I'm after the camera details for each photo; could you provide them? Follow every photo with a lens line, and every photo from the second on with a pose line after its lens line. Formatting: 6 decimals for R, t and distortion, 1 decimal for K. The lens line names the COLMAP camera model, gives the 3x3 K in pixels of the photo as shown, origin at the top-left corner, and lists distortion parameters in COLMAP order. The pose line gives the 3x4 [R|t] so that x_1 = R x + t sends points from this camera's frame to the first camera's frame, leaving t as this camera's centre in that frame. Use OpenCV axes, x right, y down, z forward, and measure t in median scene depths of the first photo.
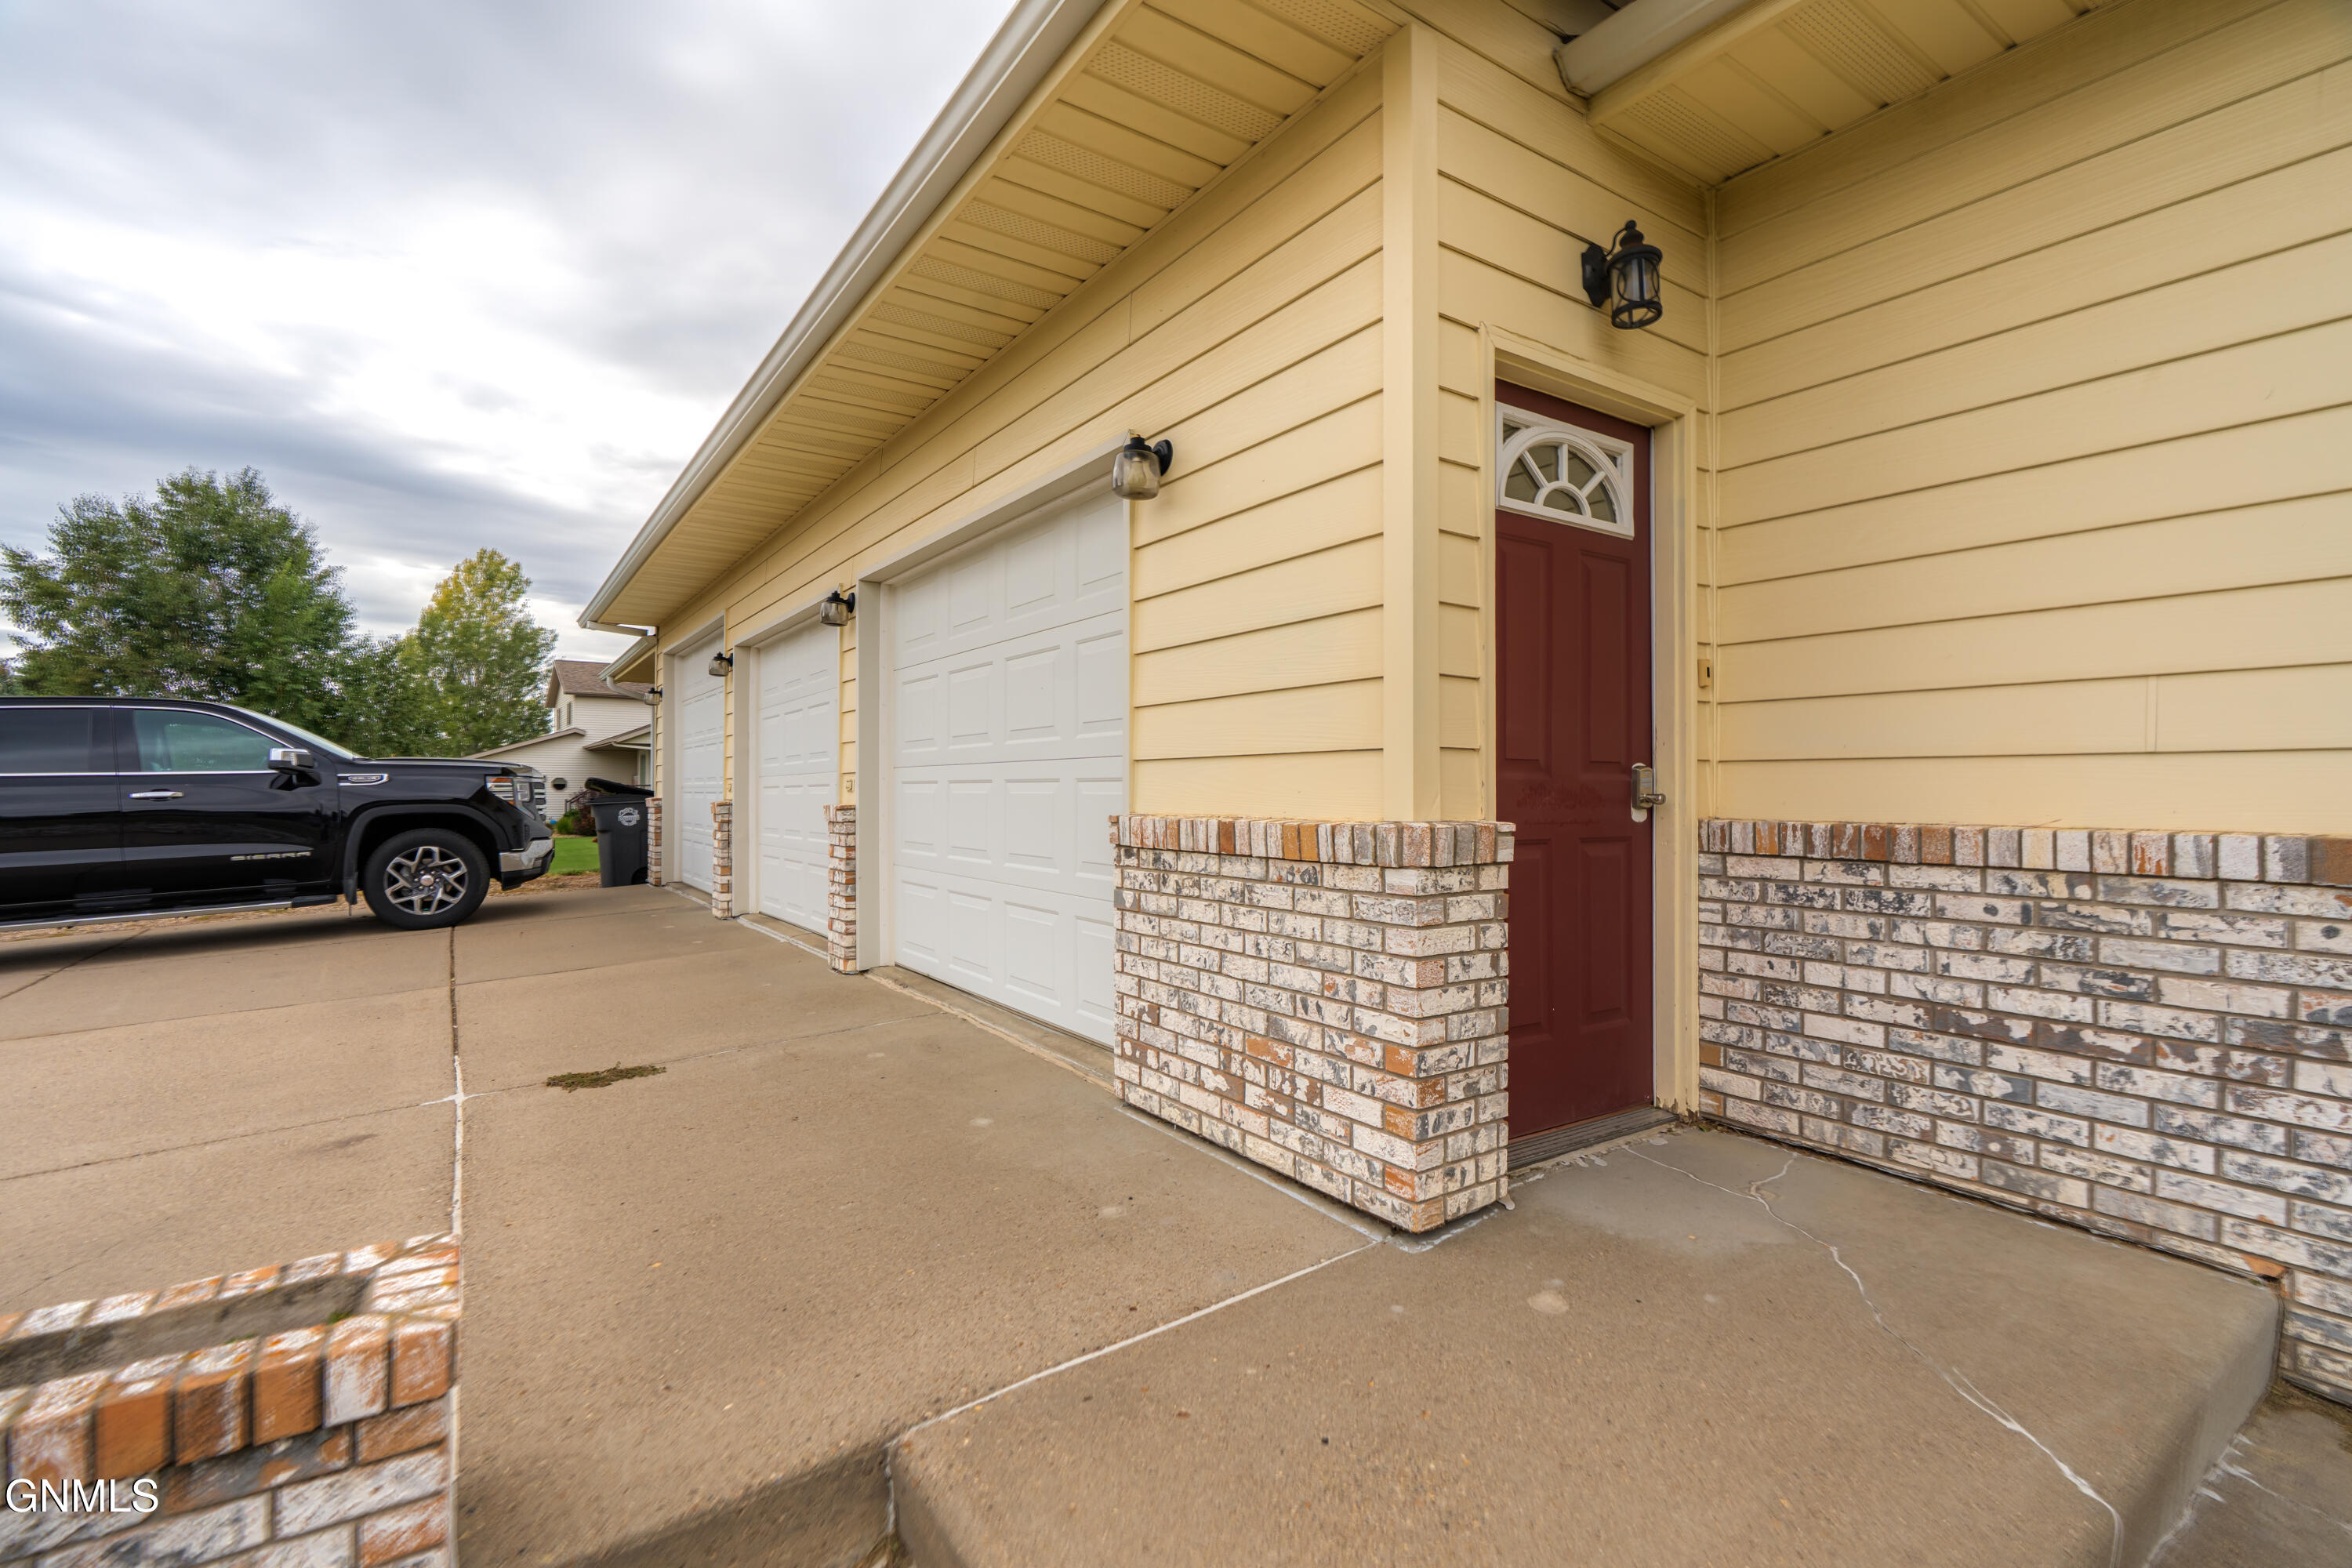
lens RADIAL K [[1061.8, 0, 1167.6], [0, 1061.8, 784.2], [0, 0, 1]] dist [-0.004391, 0.002620]
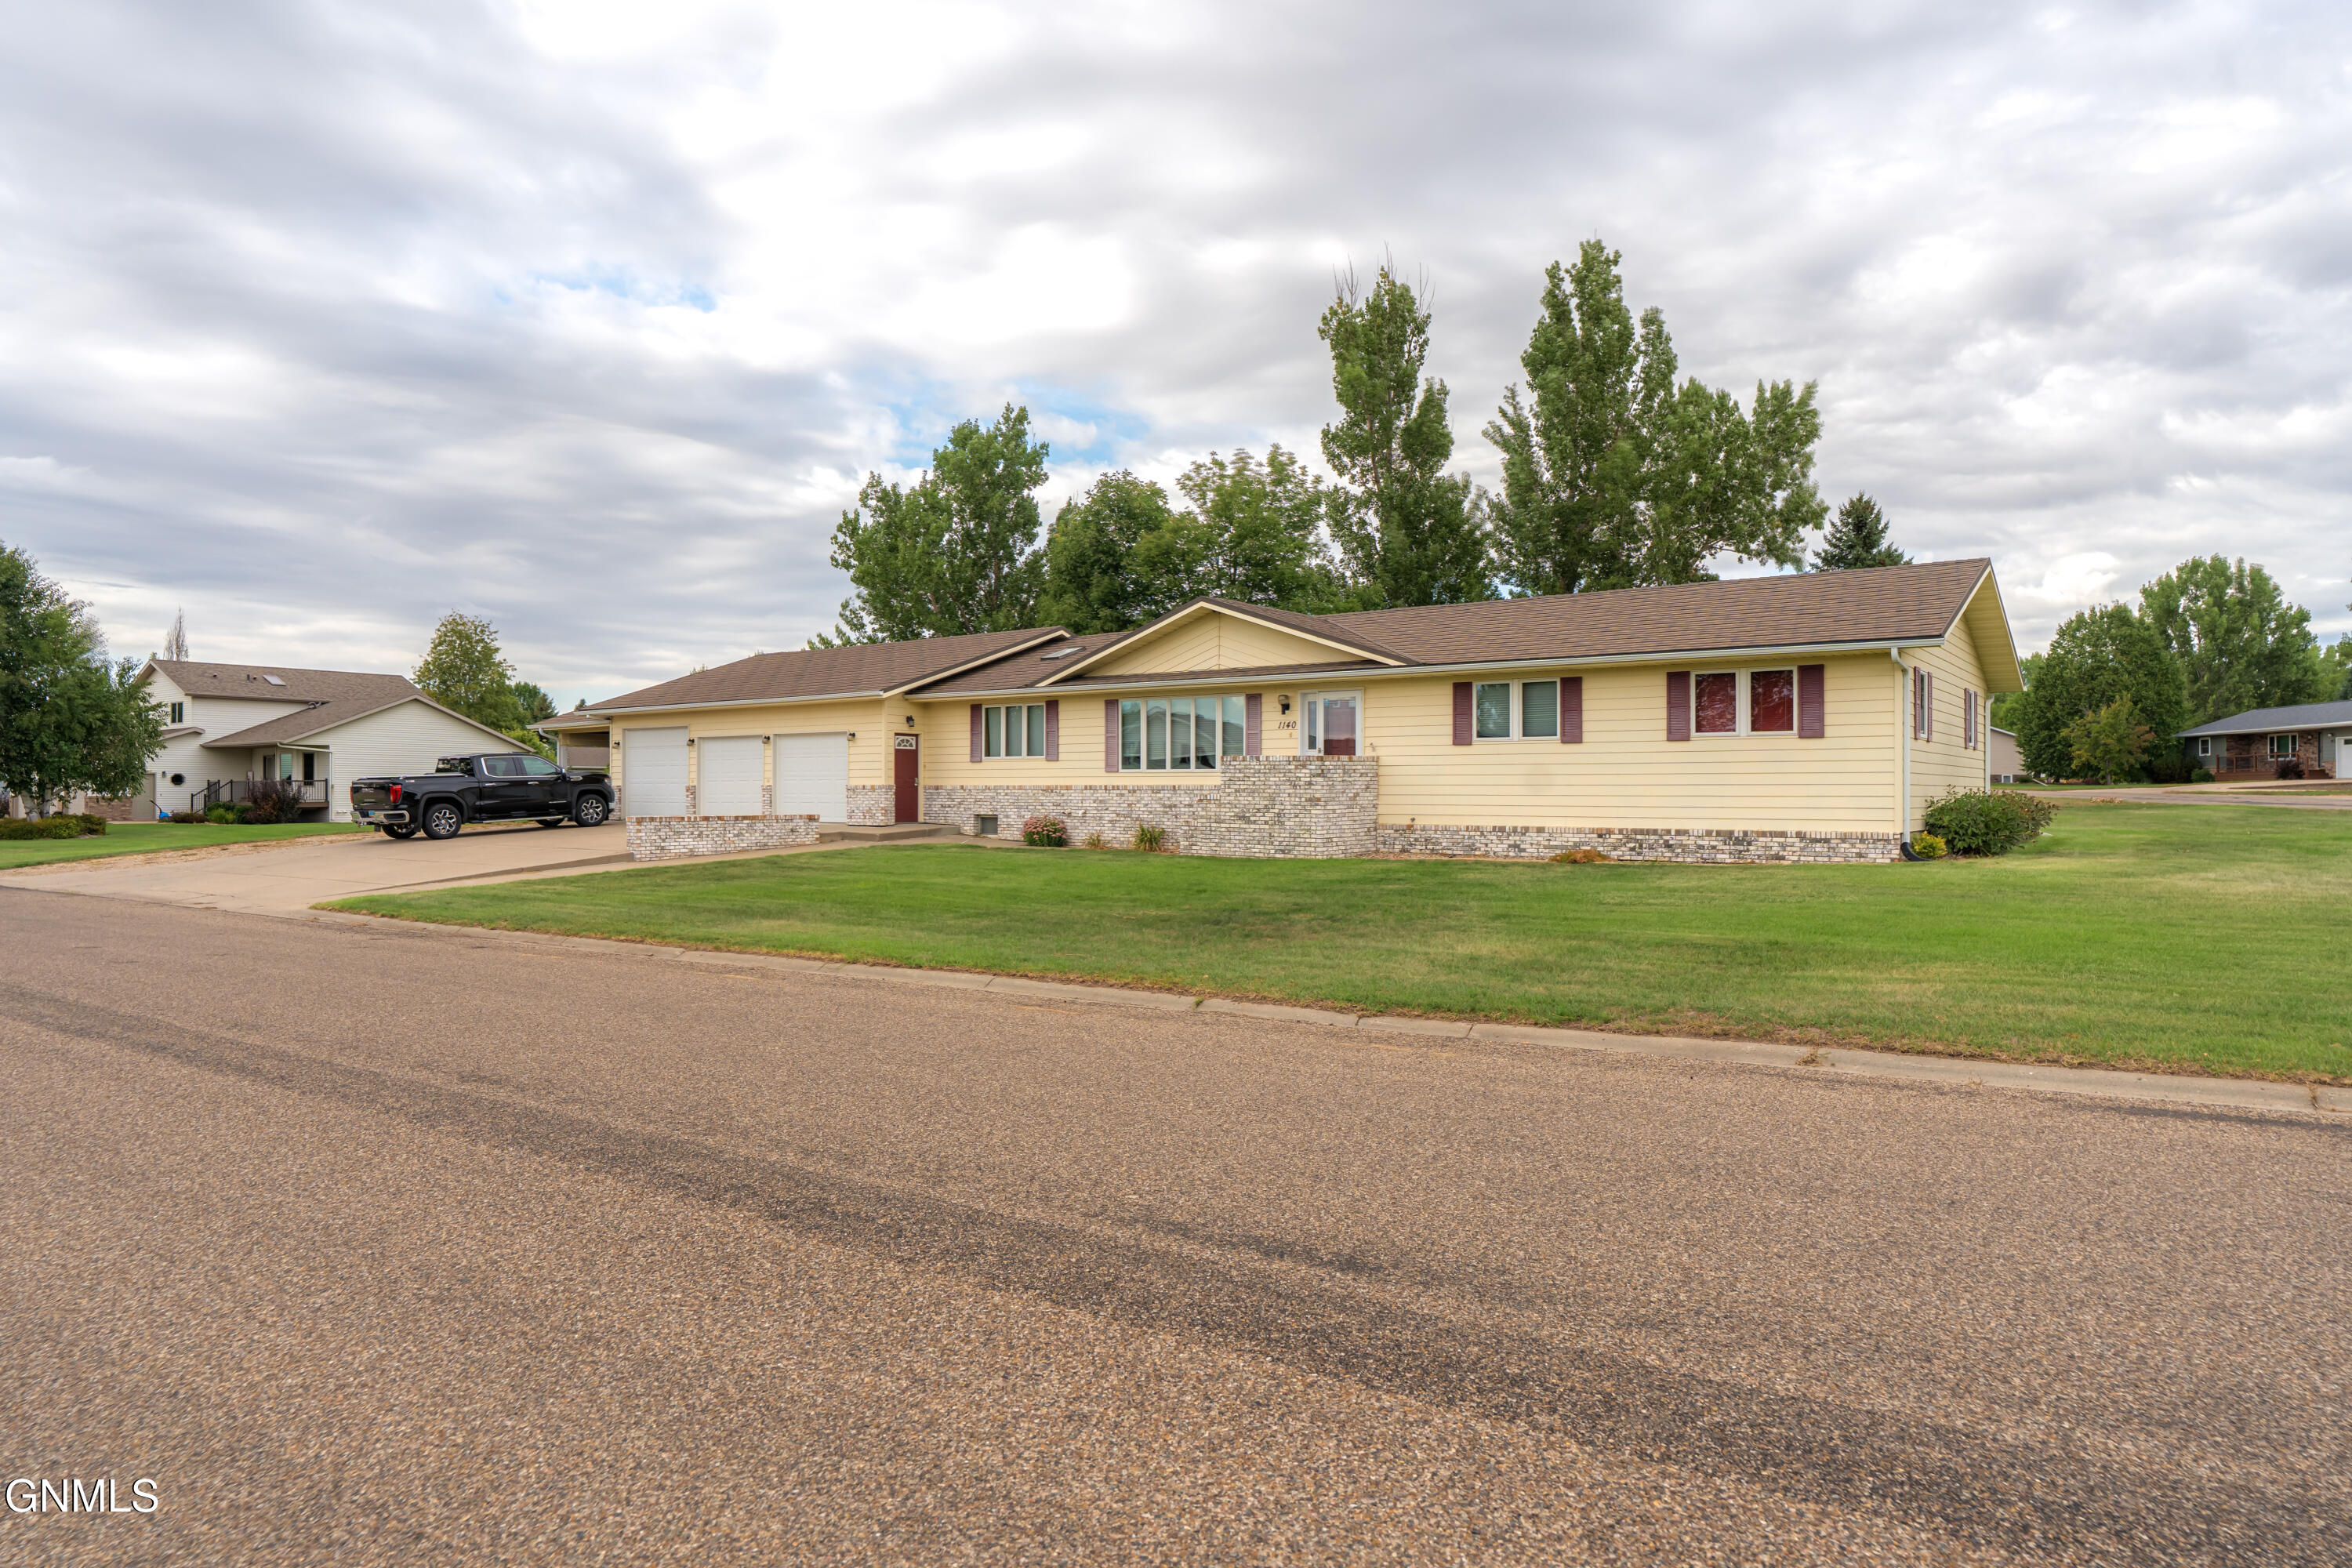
lens RADIAL K [[1106.3, 0, 1171.1], [0, 1106.3, 784.1], [0, 0, 1]] dist [0.001540, 0.001389]
pose [[0.928216, -0.003332, 0.372028, -0.885304], [0.000736, 0.999974, 0.007119, -0.031430], [-0.372042, -0.006334, 0.928194, -7.578677]]
